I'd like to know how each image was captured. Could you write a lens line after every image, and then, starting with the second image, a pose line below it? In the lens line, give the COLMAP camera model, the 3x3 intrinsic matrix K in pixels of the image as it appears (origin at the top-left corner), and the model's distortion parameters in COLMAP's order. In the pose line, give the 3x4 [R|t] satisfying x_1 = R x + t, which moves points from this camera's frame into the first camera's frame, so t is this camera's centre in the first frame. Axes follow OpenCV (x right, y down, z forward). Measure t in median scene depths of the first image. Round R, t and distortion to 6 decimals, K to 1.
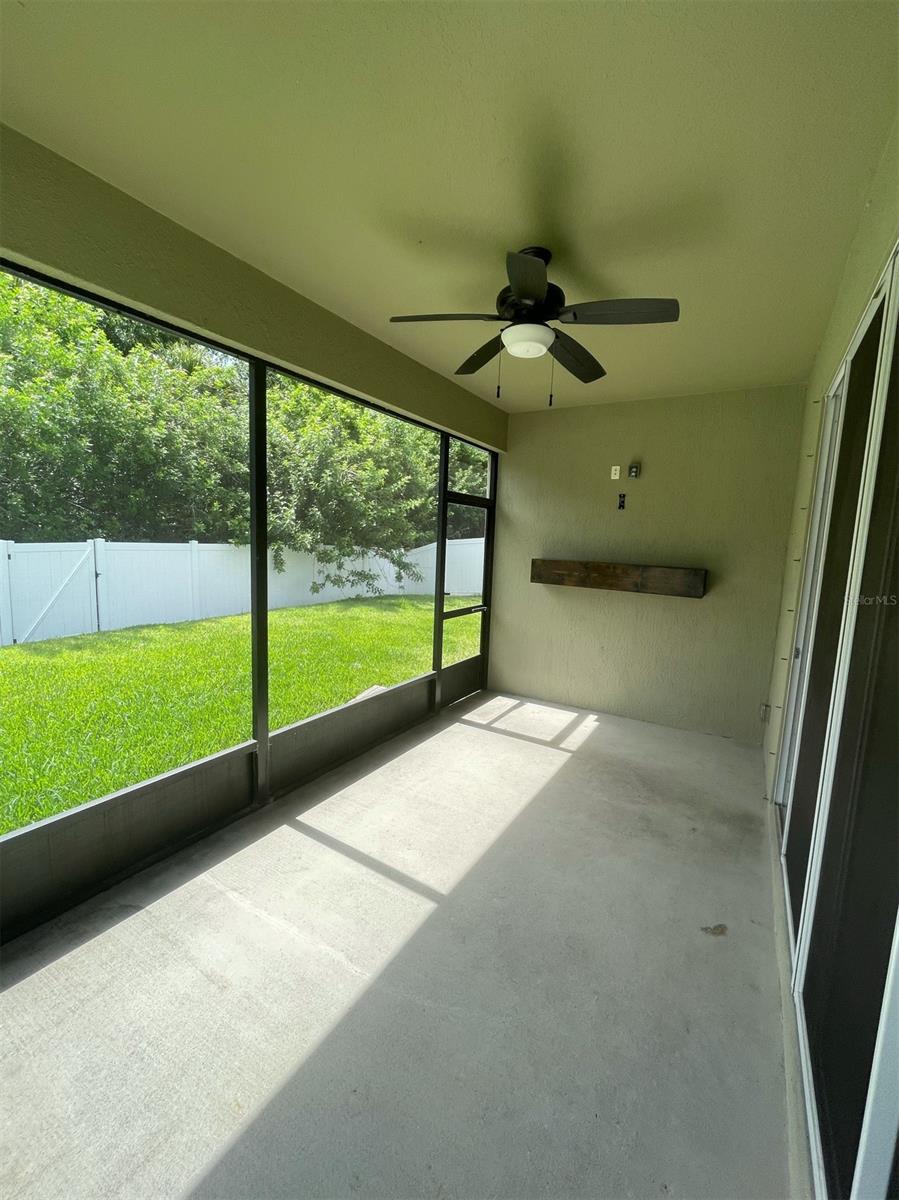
lens RADIAL K [[483.8, 0, 452.8], [0, 483.8, 599.6], [0, 0, 1]] dist [-0.005984, 0.000240]
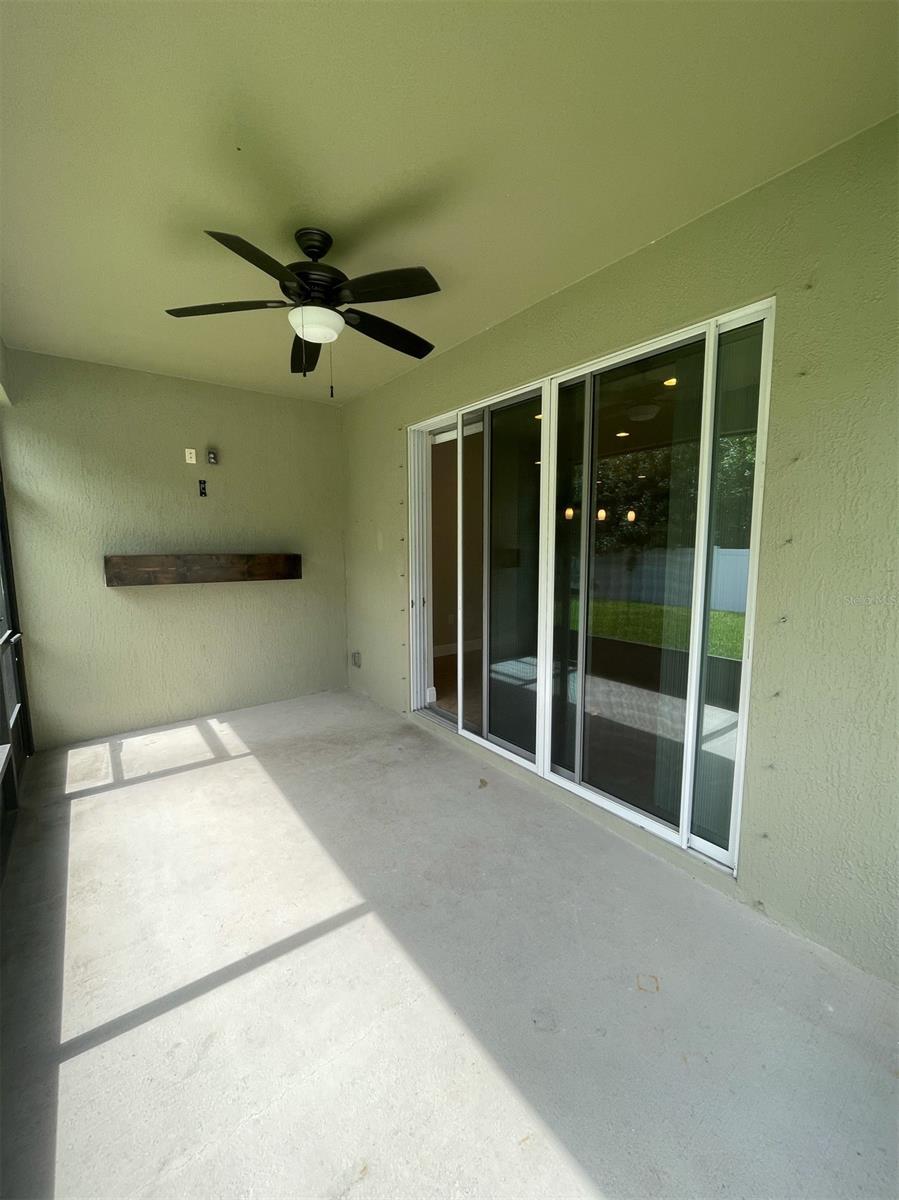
lens RADIAL K [[483.8, 0, 451.5], [0, 483.8, 598.8], [0, 0, 1]] dist [-0.005984, 0.000240]
pose [[0.370769, -0.153536, 0.915946, -0.504792], [0.132345, 0.984910, 0.111524, -0.044026], [-0.919247, 0.079871, 0.385493, 0.291241]]
